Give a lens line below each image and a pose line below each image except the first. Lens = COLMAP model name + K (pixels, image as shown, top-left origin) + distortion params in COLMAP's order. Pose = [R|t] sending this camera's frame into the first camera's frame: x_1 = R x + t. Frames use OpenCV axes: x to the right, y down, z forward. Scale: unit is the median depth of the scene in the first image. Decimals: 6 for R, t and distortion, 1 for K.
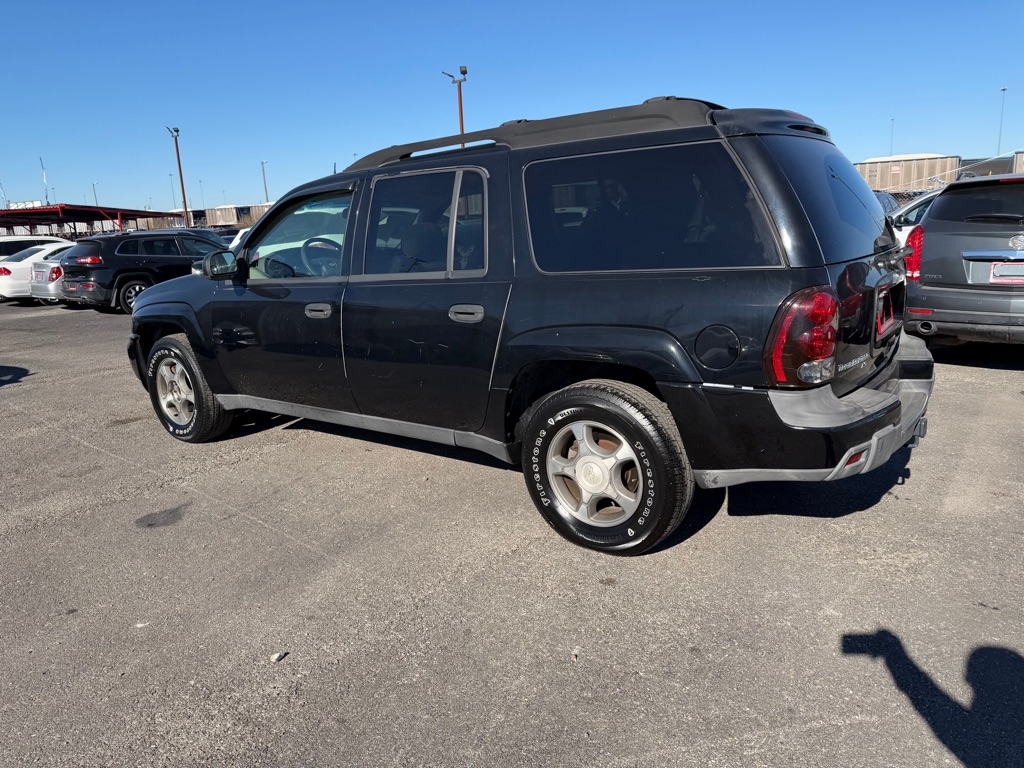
lens RADIAL K [[724.9, 0, 519.9], [0, 724.9, 388.7], [0, 0, 1]] dist [0.028289, -0.036489]
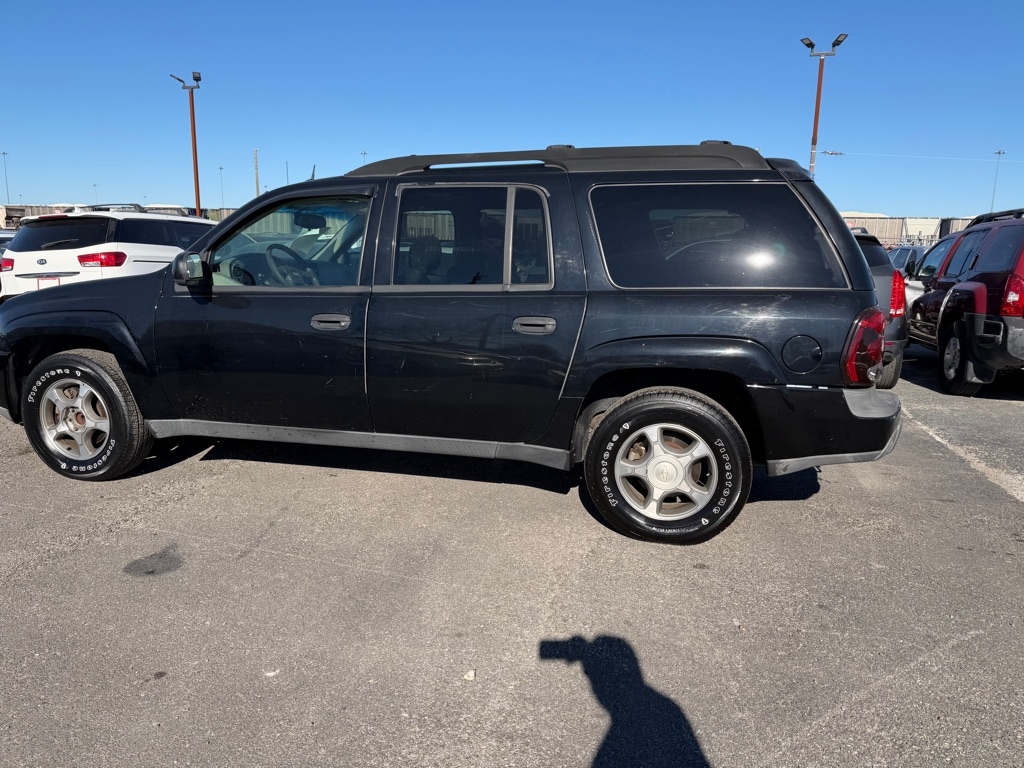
lens RADIAL K [[724.9, 0, 525.6], [0, 724.9, 398.1], [0, 0, 1]] dist [0.028289, -0.036489]
pose [[0.918932, -0.019193, 0.393948, -0.485269], [0.031693, 0.999179, -0.025249, 0.024397], [-0.393139, 0.035688, 0.918786, 0.063072]]
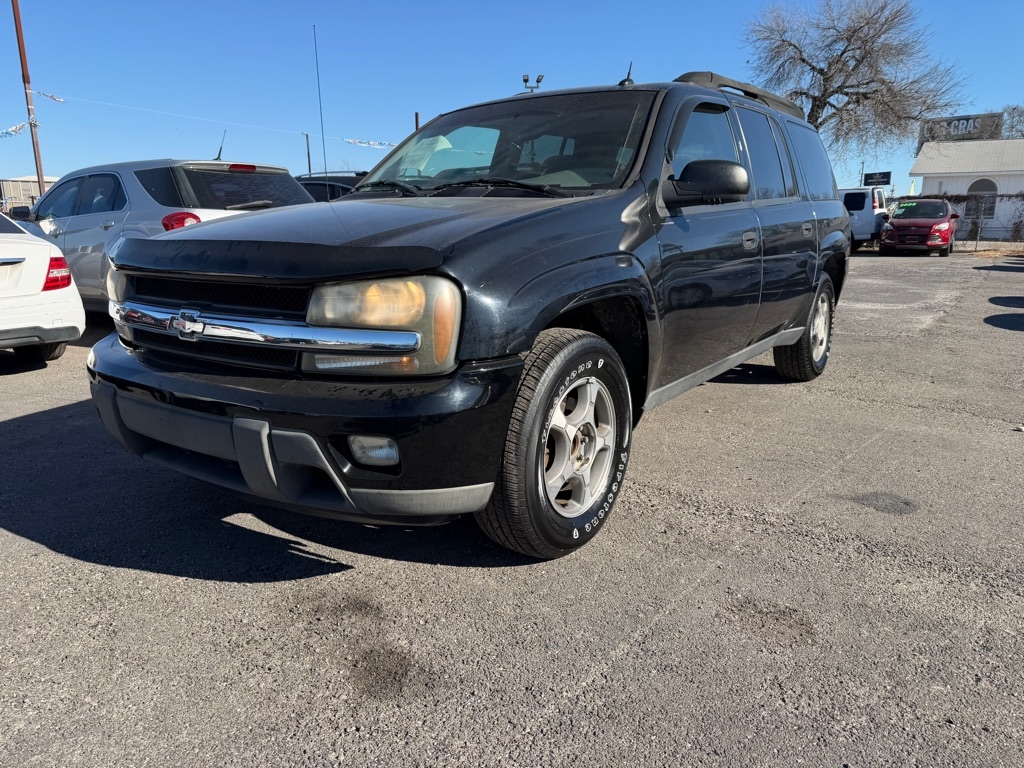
lens RADIAL K [[724.9, 0, 517.2], [0, 724.9, 394.1], [0, 0, 1]] dist [0.028289, -0.036489]
pose [[-0.002454, -0.196883, 0.980424, -1.387774], [0.240384, 0.951562, 0.191689, -0.195368], [-0.970675, 0.236149, 0.044993, 1.493763]]
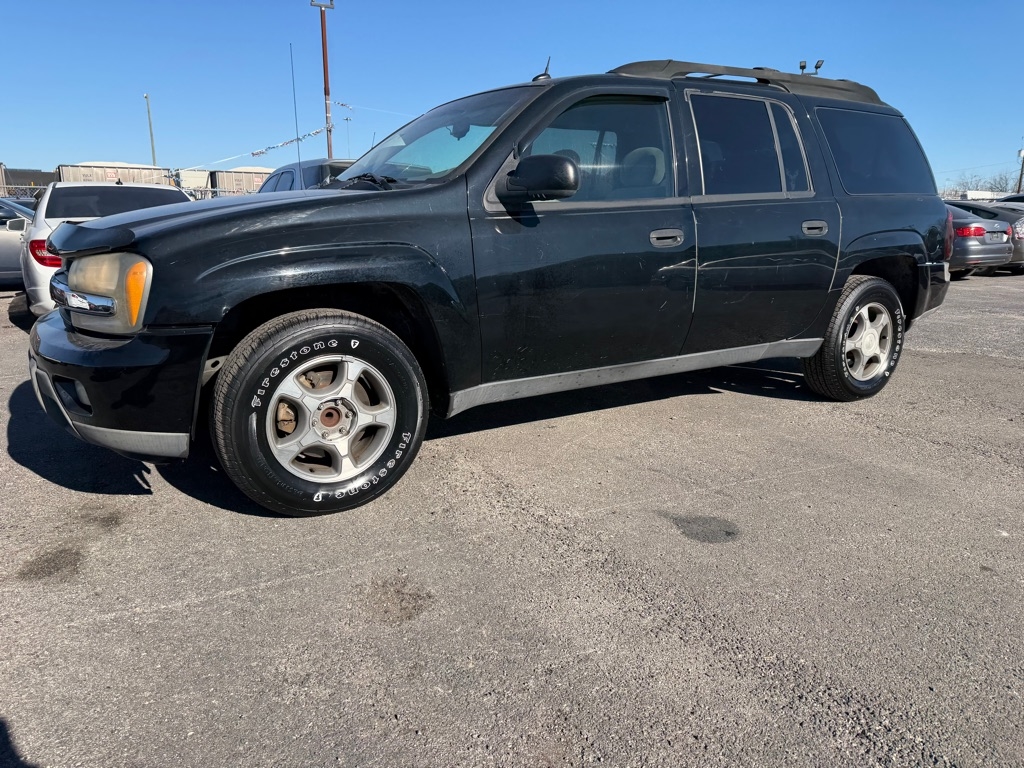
lens RADIAL K [[724.9, 0, 519.1], [0, 724.9, 383.1], [0, 0, 1]] dist [0.028289, -0.036489]
pose [[0.377406, -0.170662, 0.910186, -1.326320], [0.195094, 0.975466, 0.102007, -0.072490], [-0.905264, 0.139073, 0.401442, 0.979795]]
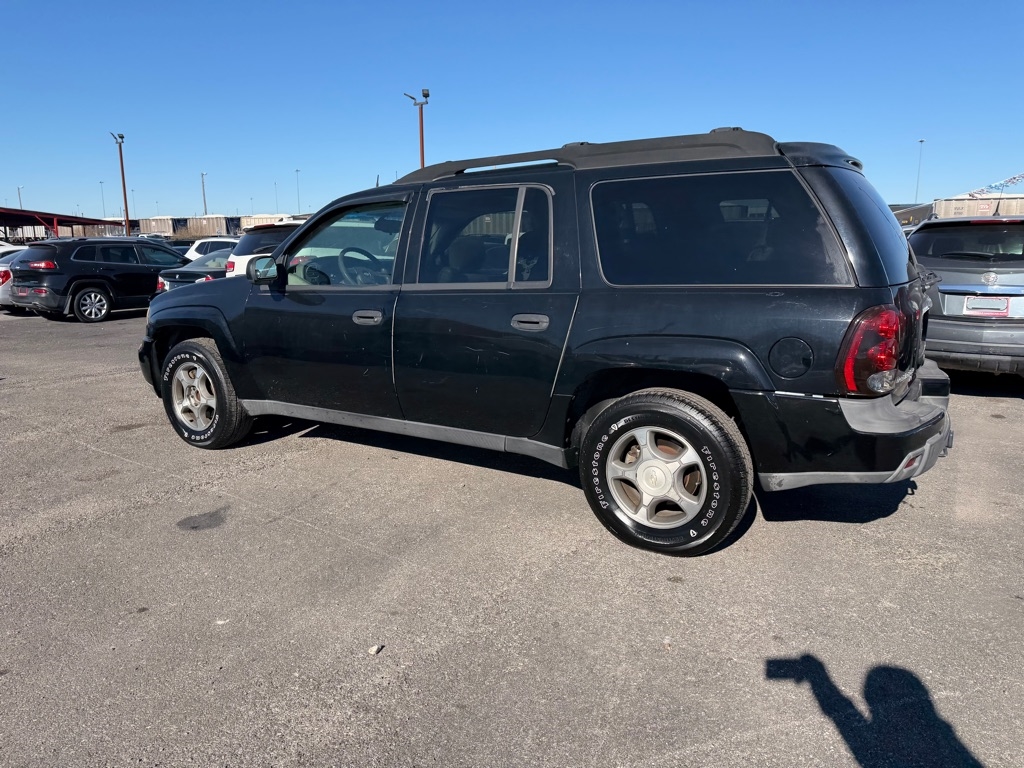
lens RADIAL K [[724.9, 0, 522.8], [0, 724.9, 388.4], [0, 0, 1]] dist [0.028289, -0.036489]
pose [[0.995767, 0.023257, 0.088923, -0.172913], [-0.020276, 0.999206, -0.034286, 0.026101], [-0.089650, 0.032338, 0.995448, -0.032883]]
